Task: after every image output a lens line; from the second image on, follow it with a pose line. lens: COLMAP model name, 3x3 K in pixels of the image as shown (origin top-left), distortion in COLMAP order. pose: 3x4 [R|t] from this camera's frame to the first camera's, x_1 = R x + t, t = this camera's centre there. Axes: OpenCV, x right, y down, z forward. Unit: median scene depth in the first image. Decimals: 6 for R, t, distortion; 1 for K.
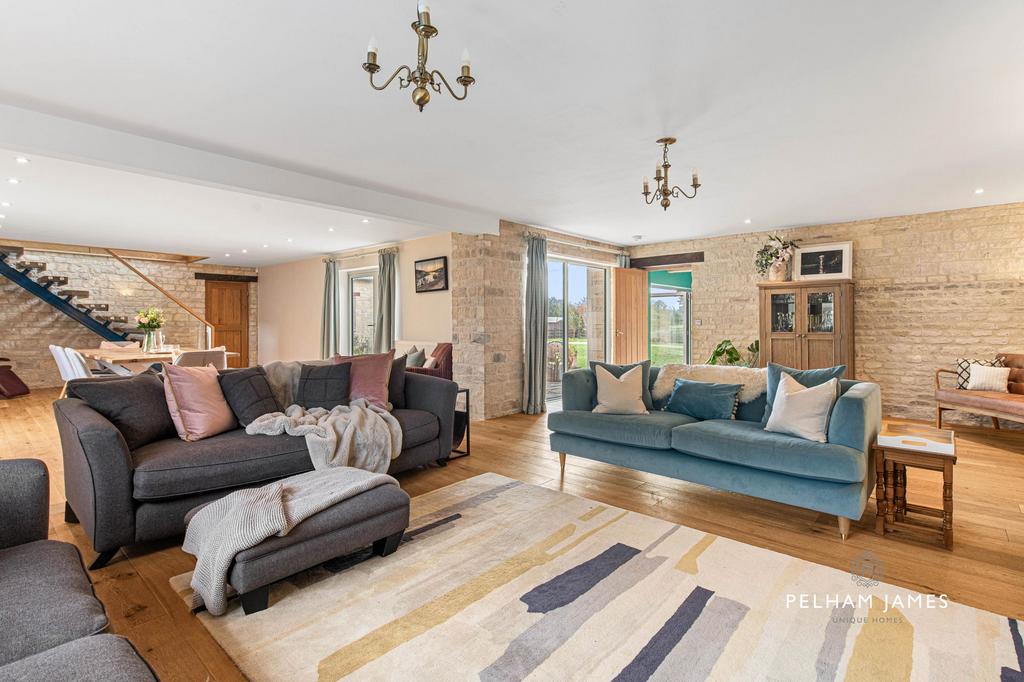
lens RADIAL K [[483.0, 0, 513.7], [0, 483.0, 332.2], [0, 0, 1]] dist [0.002246, 0.000375]
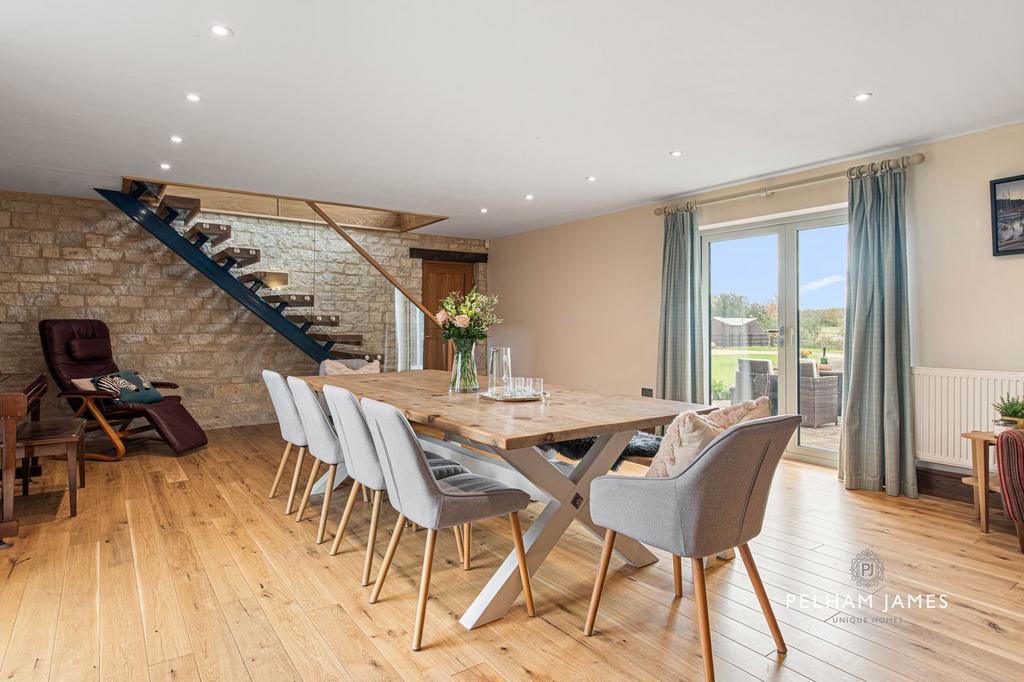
lens RADIAL K [[545.8, 0, 510.6], [0, 545.8, 336.4], [0, 0, 1]] dist [0.007663, 0.000434]
pose [[0.977737, 0.003412, -0.209805, -0.447244], [-0.003201, 0.999994, 0.001346, -0.007819], [0.209809, -0.000645, 0.977742, 0.379335]]
